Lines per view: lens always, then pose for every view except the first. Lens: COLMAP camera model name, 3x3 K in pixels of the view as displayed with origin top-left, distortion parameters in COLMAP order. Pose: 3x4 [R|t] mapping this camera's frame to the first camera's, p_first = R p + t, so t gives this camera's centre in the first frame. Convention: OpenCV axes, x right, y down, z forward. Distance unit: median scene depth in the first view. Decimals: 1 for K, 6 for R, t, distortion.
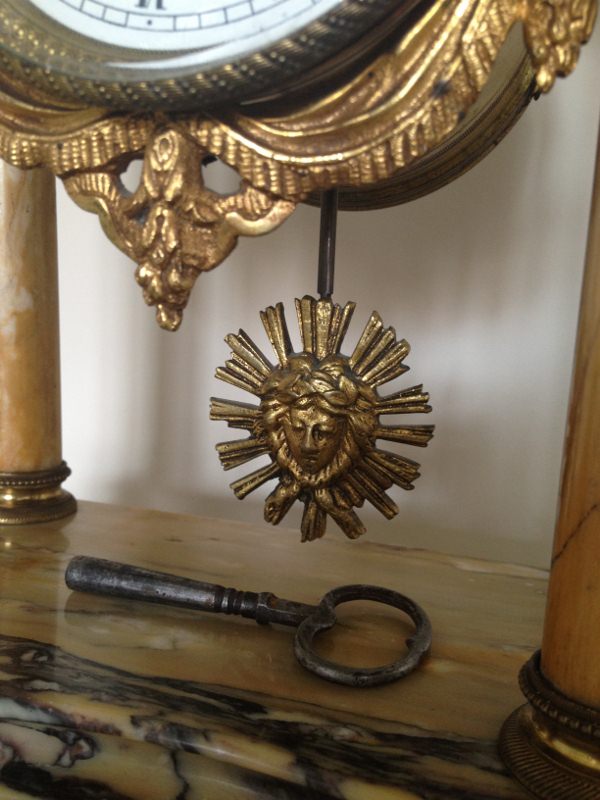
lens RADIAL K [[772.1, 0, 300.0], [0, 772.1, 400.0], [0, 0, 1]] dist [0.125972, -0.332885]
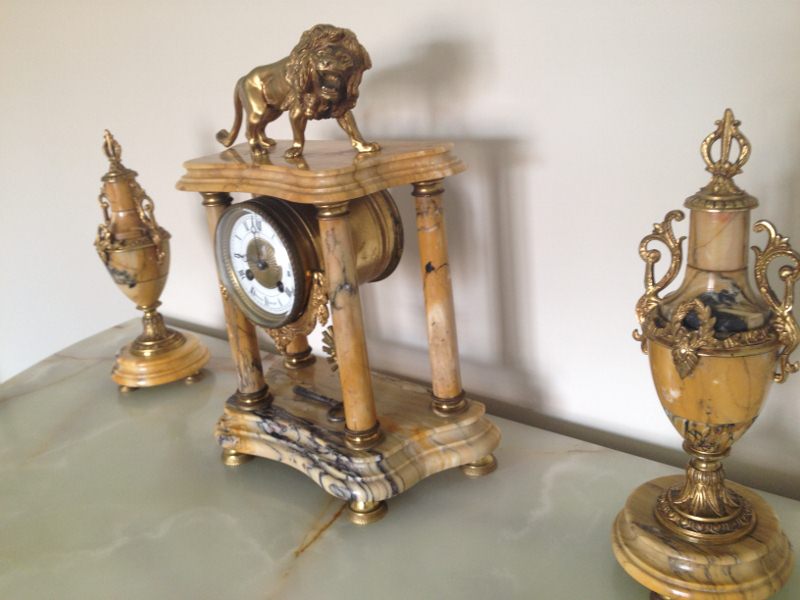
lens RADIAL K [[772.1, 0, 400.0], [0, 772.1, 300.0], [0, 0, 1]] dist [0.125972, -0.332885]
pose [[0.901740, -0.007395, -0.432216, 1.998373], [0.110853, 0.970375, 0.214673, -1.062699], [0.417824, -0.241491, 0.875845, -2.248441]]
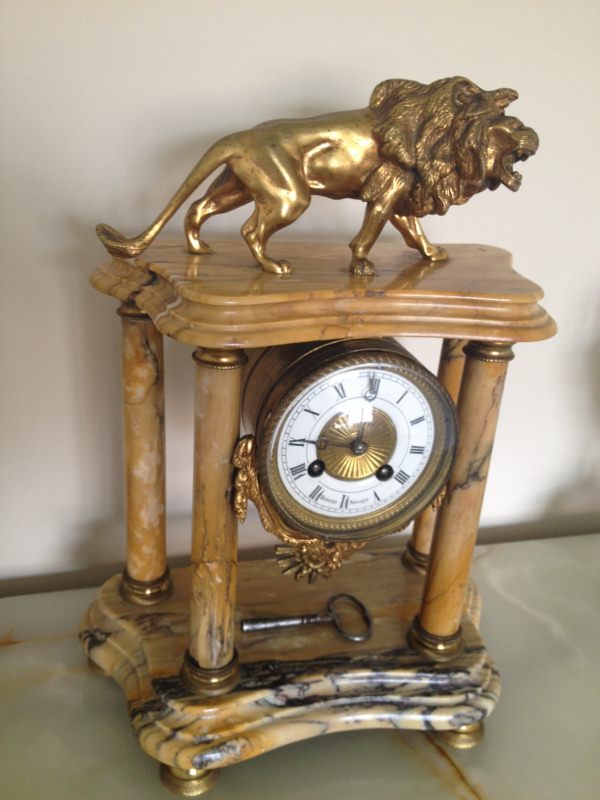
lens RADIAL K [[772.1, 0, 300.0], [0, 772.1, 400.0], [0, 0, 1]] dist [0.125972, -0.332885]
pose [[0.847753, -0.202435, 0.490239, -1.293107], [0.034469, 0.943372, 0.329941, -1.393466], [-0.529269, -0.262810, 0.806725, -1.043510]]
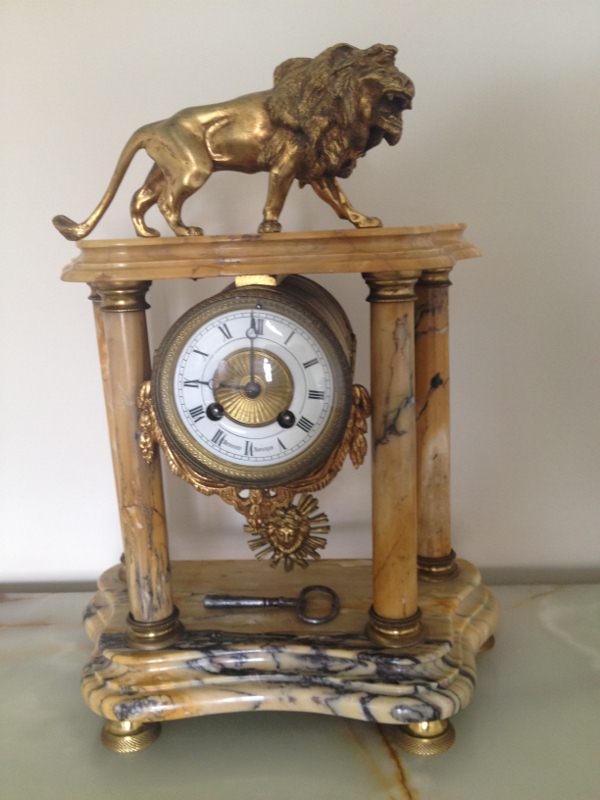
lens RADIAL K [[772.1, 0, 300.0], [0, 772.1, 400.0], [0, 0, 1]] dist [0.125972, -0.332885]
pose [[0.970176, -0.144368, 0.194723, -0.406135], [0.123205, 0.985485, 0.116792, -0.749318], [-0.208758, -0.089318, 0.973880, -1.638939]]
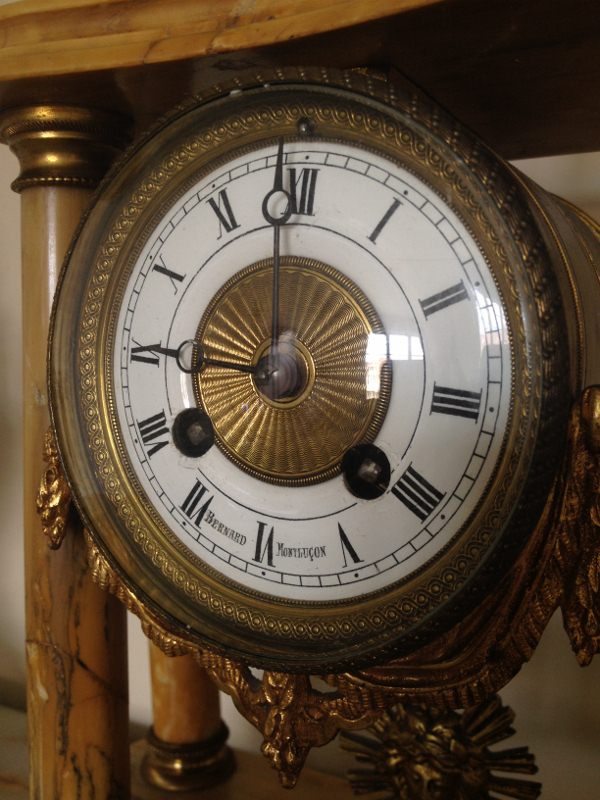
lens RADIAL K [[772.1, 0, 300.0], [0, 772.1, 400.0], [0, 0, 1]] dist [0.125972, -0.332885]
pose [[0.976623, -0.045237, -0.210145, 0.097182], [0.033949, 0.997796, -0.057014, -0.457549], [0.212261, 0.048547, 0.976006, -0.164107]]
